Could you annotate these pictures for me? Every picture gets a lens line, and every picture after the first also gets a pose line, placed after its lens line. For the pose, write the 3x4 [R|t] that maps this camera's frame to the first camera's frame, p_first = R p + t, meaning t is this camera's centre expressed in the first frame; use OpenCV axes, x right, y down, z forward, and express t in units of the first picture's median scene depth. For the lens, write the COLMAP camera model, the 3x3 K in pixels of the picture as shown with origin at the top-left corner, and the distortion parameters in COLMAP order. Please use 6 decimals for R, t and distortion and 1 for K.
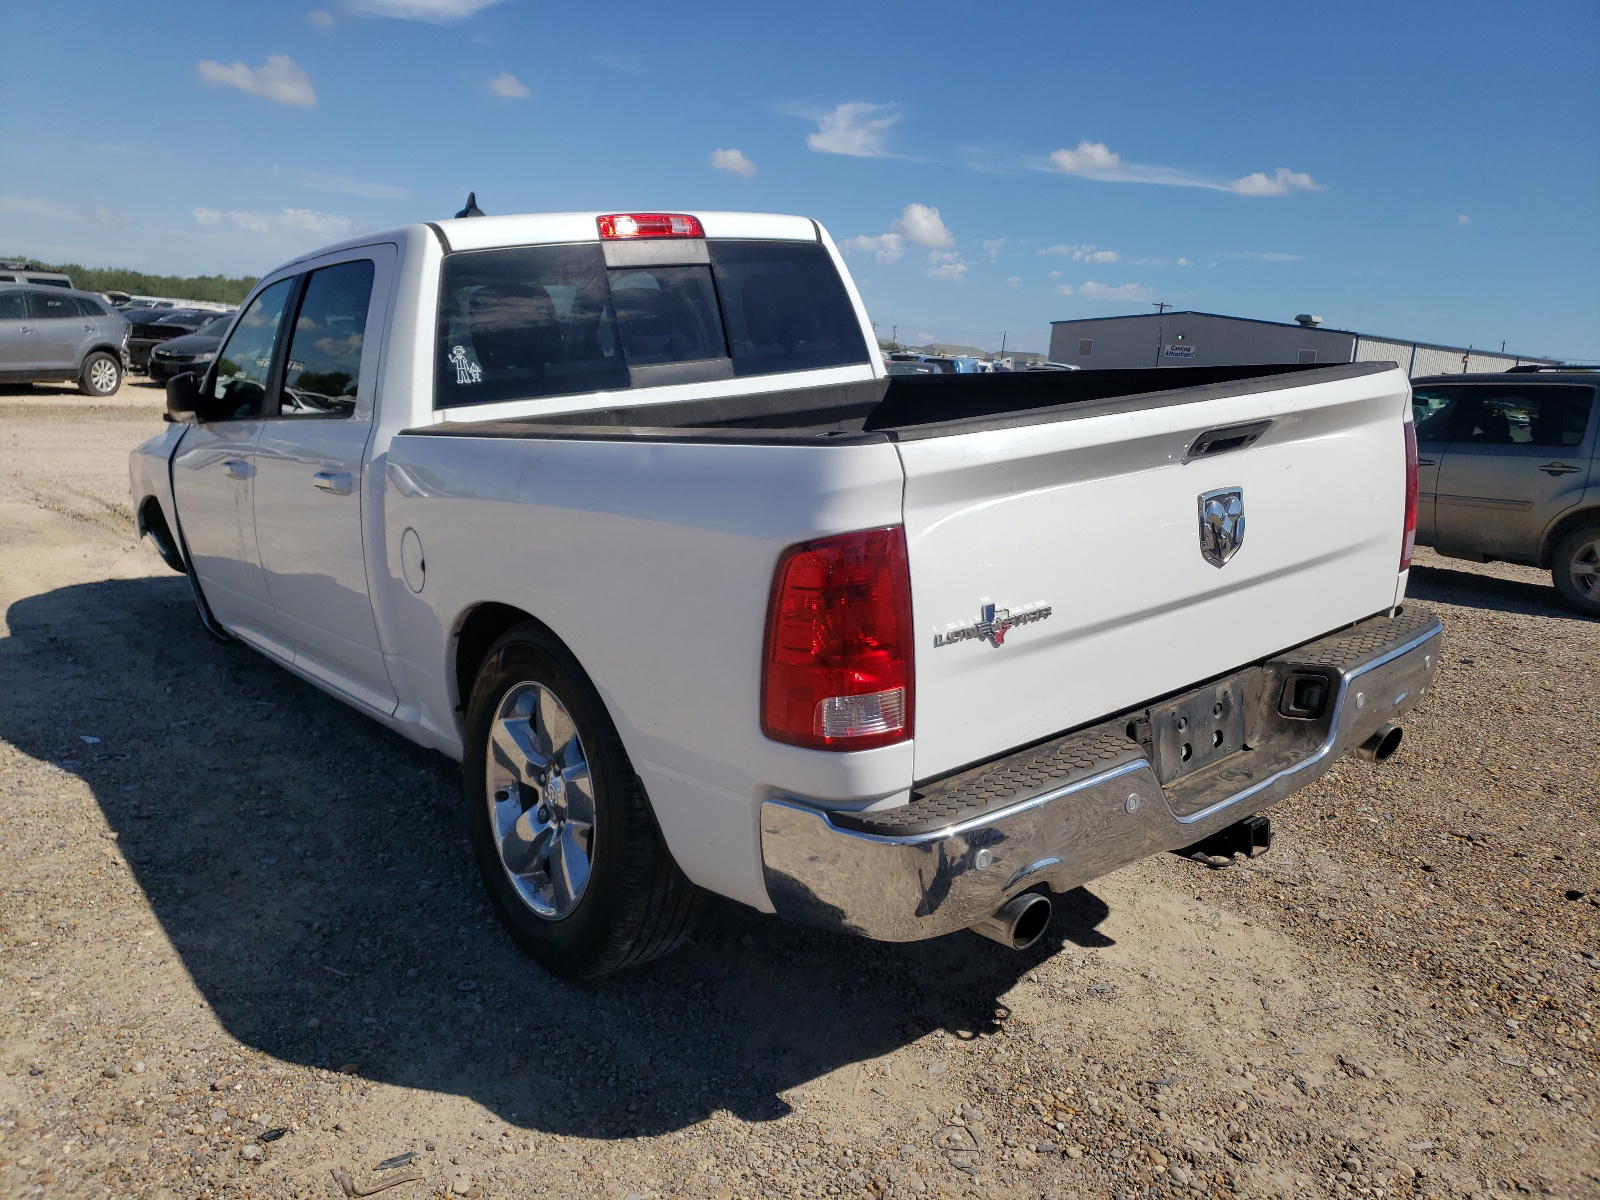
lens RADIAL K [[1253.6, 0, 800.0], [0, 1253.6, 600.0], [0, 0, 1]] dist [0.111739, -0.001859]
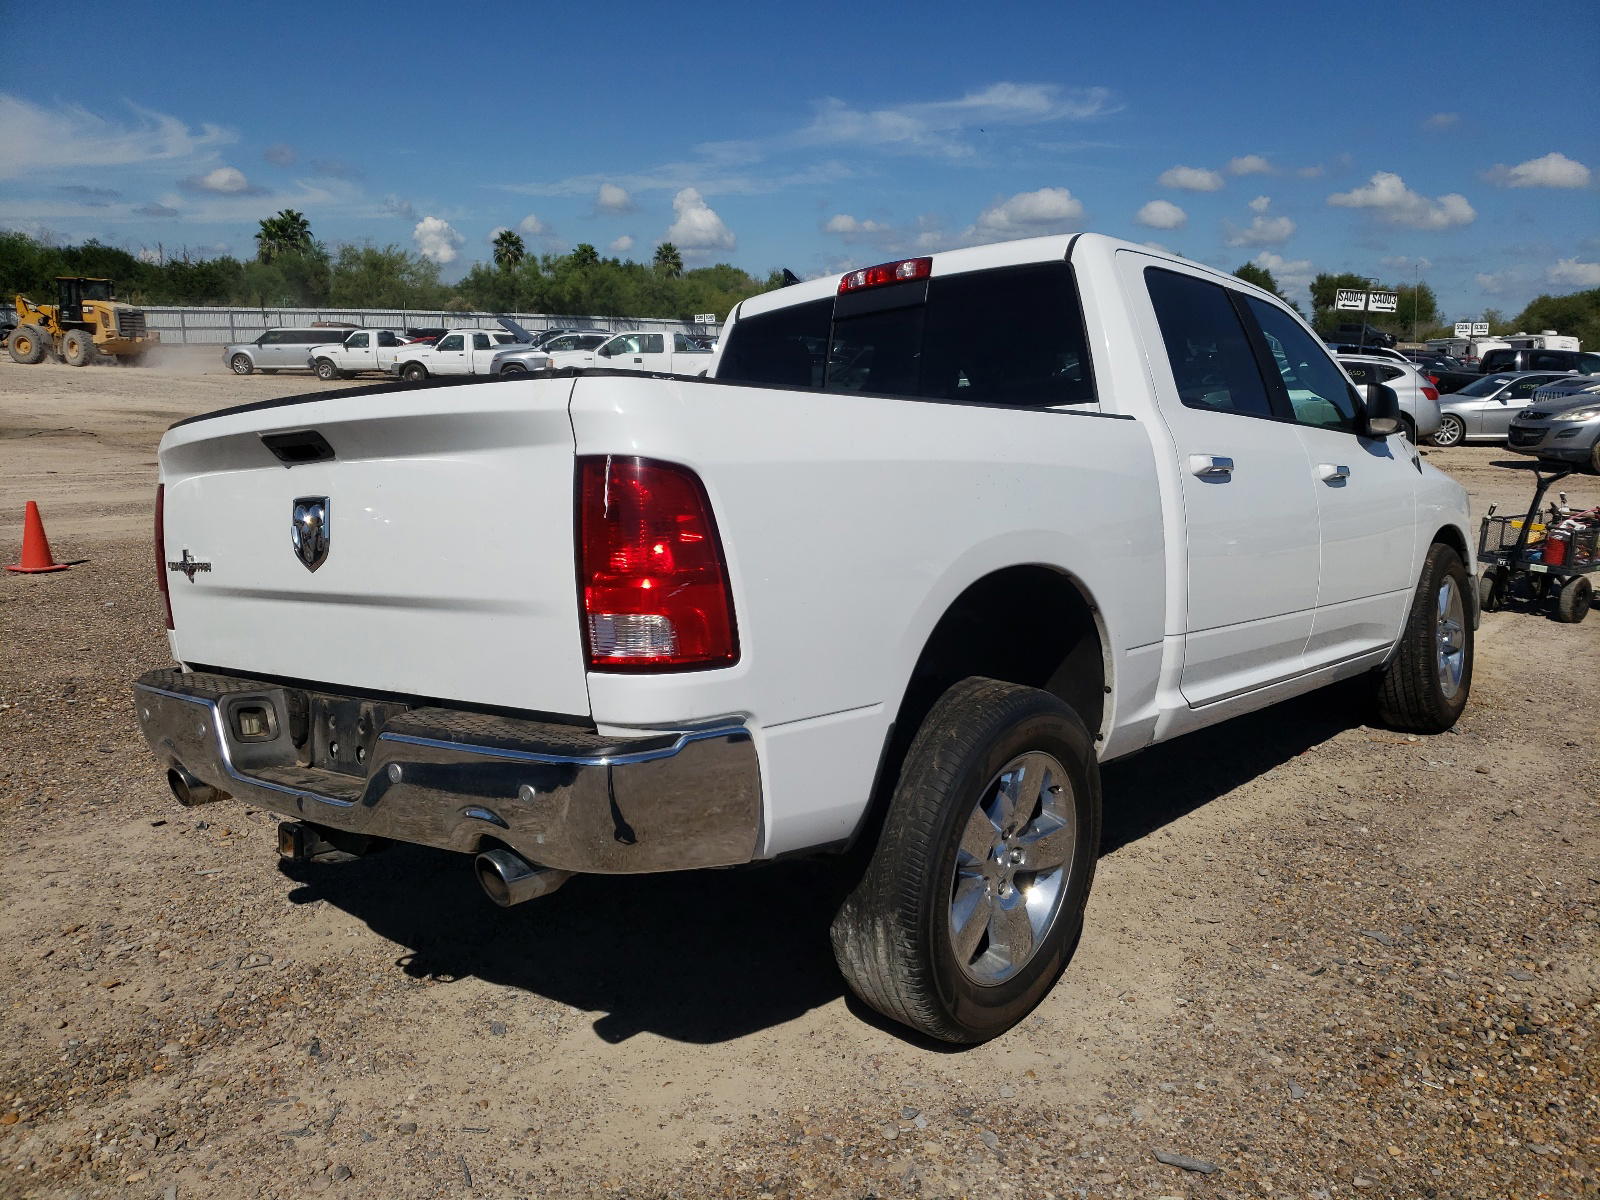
lens RADIAL K [[1253.6, 0, 800.0], [0, 1253.6, 600.0], [0, 0, 1]] dist [0.111739, -0.001859]
pose [[0.178549, 0.147251, -0.972850, 1.347723], [-0.203030, 0.972974, 0.110007, -0.189335], [0.962756, 0.177876, 0.203620, 1.111439]]
